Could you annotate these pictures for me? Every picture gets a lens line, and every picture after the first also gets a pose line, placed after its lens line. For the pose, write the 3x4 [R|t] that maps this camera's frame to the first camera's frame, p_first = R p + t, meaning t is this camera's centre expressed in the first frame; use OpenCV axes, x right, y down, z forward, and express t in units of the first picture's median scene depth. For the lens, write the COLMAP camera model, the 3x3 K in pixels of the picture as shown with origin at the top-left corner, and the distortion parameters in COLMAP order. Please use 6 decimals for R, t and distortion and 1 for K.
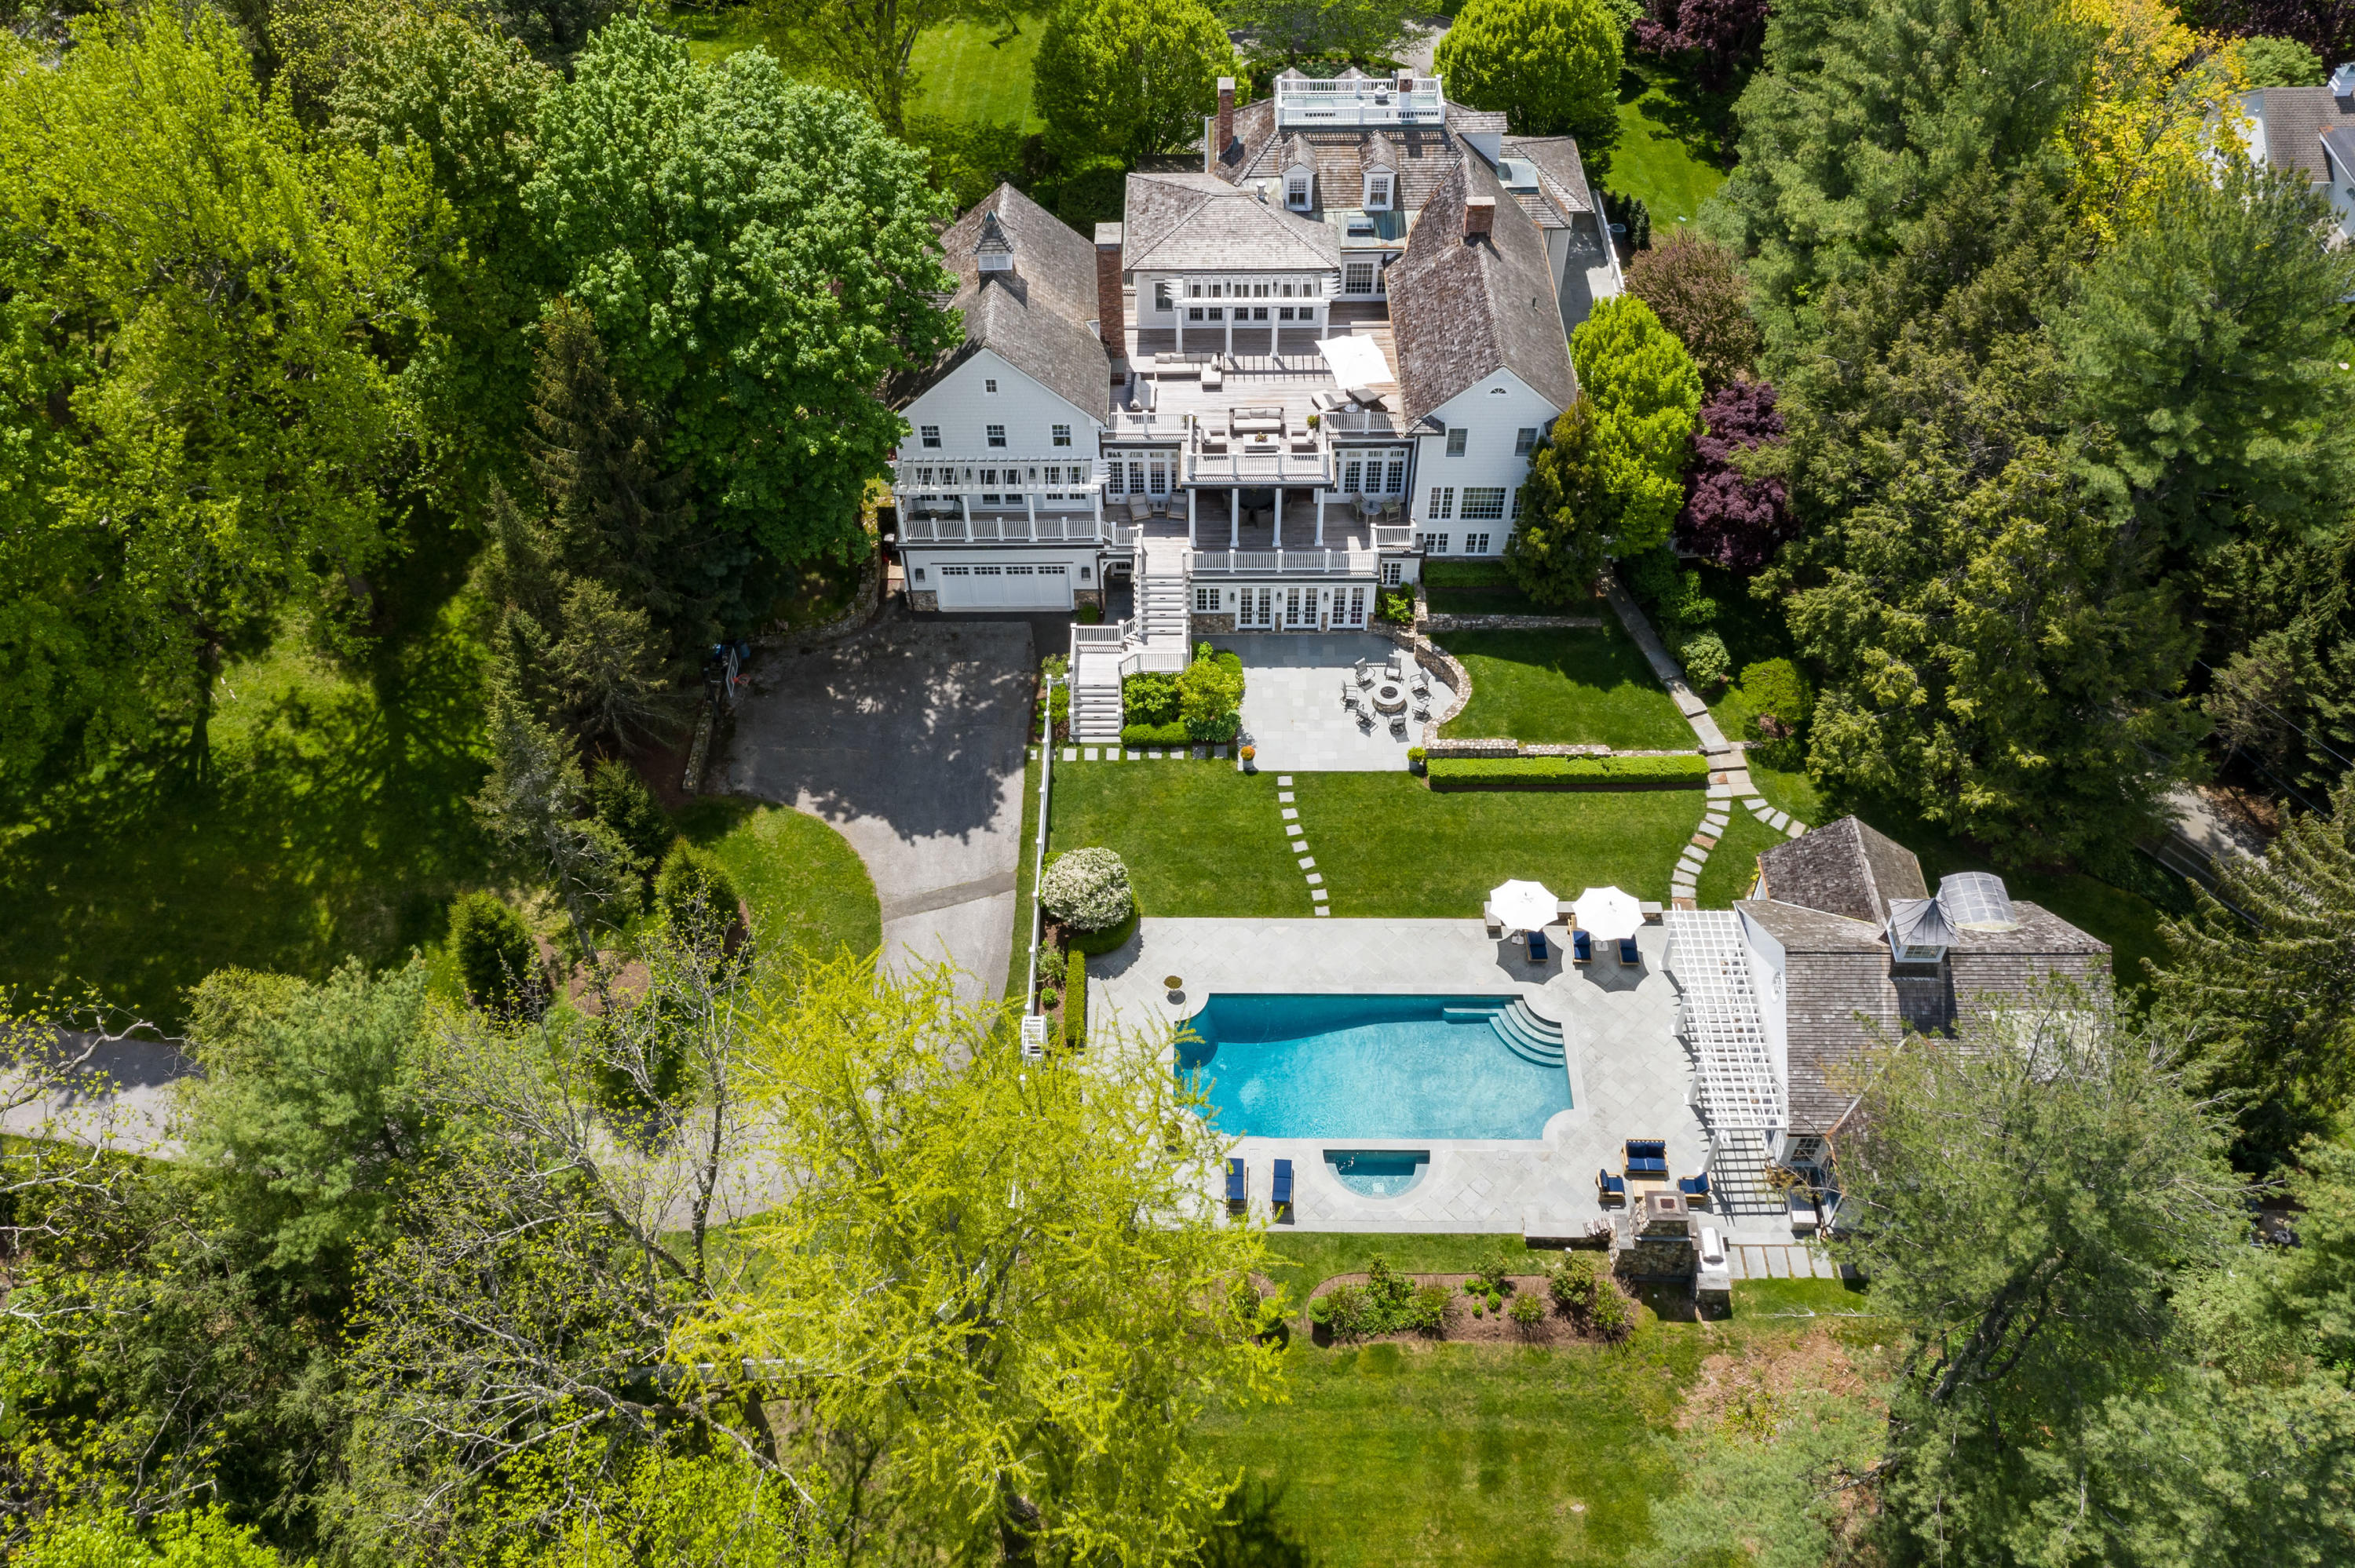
lens RADIAL K [[1835.7, 0, 1175.9], [0, 1835.7, 783.0], [0, 0, 1]] dist [-0.013237, -0.003352]
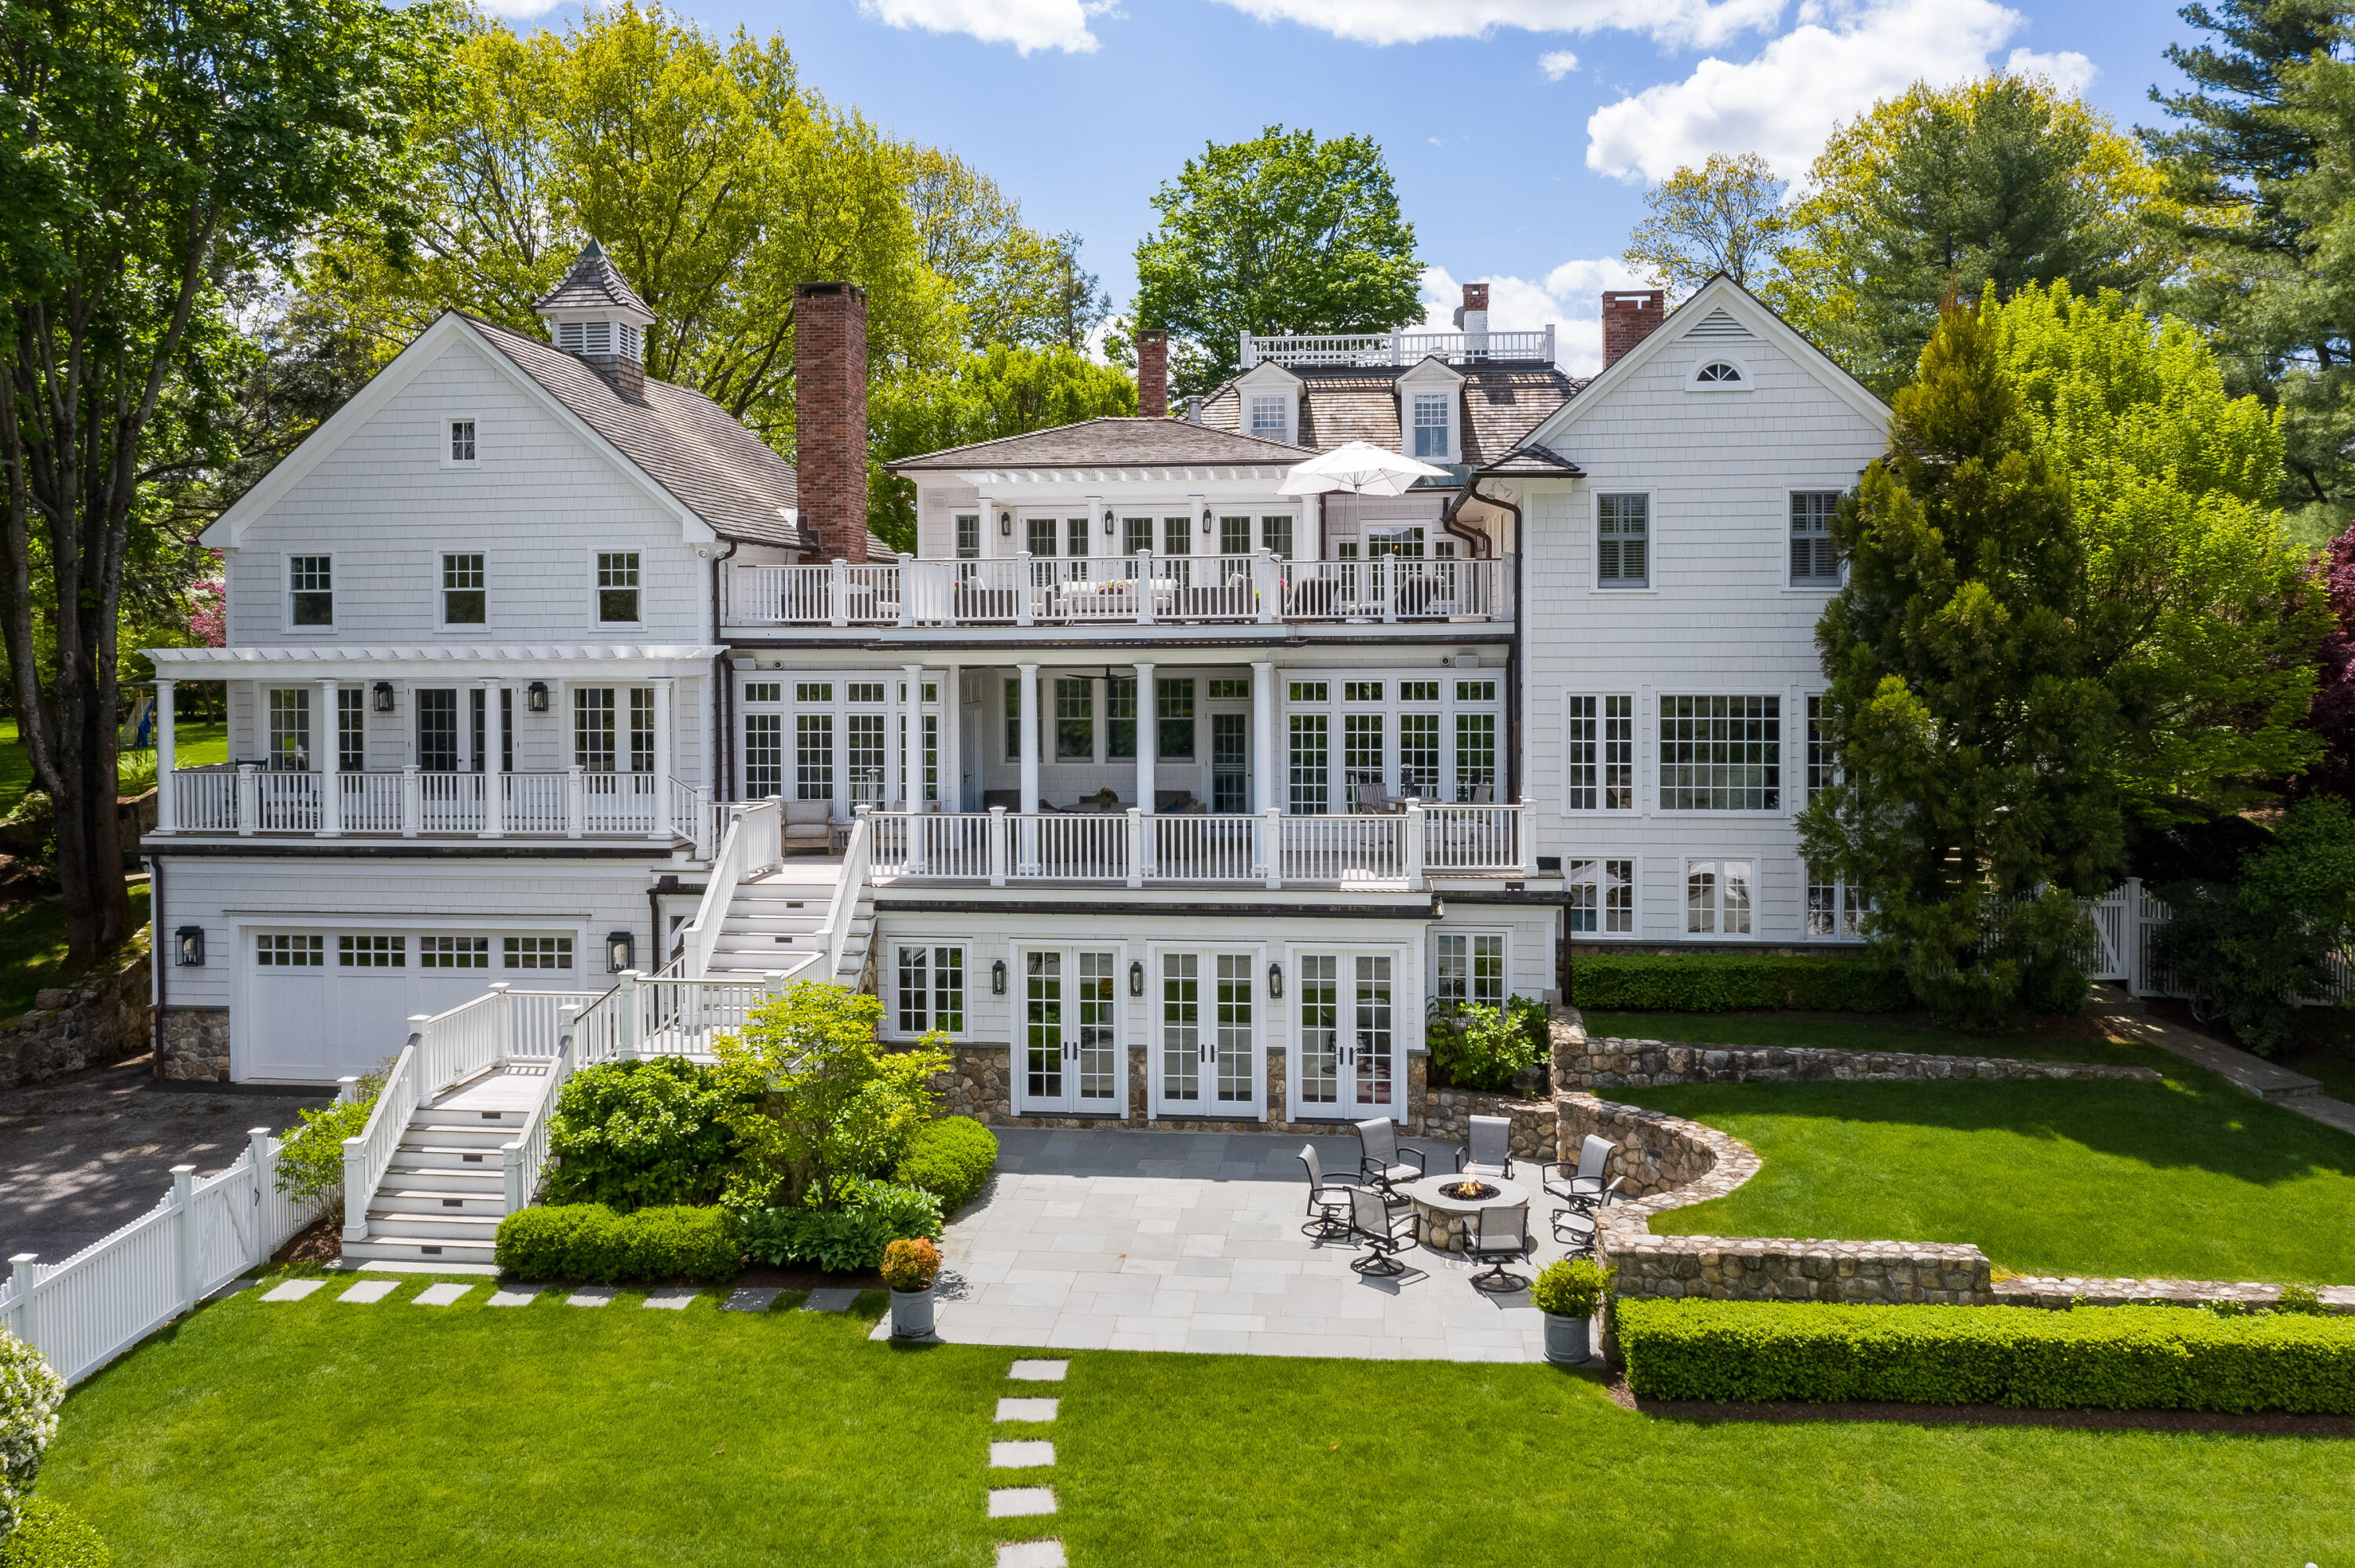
lens RADIAL K [[1835.7, 0, 1189.6], [0, 1835.7, 779.8], [0, 0, 1]] dist [-0.013237, -0.003352]
pose [[0.994847, 0.007885, -0.101083, 0.101844], [-0.078709, 0.688509, -0.720944, 0.117699], [0.063912, 0.725185, 0.685581, 0.759603]]
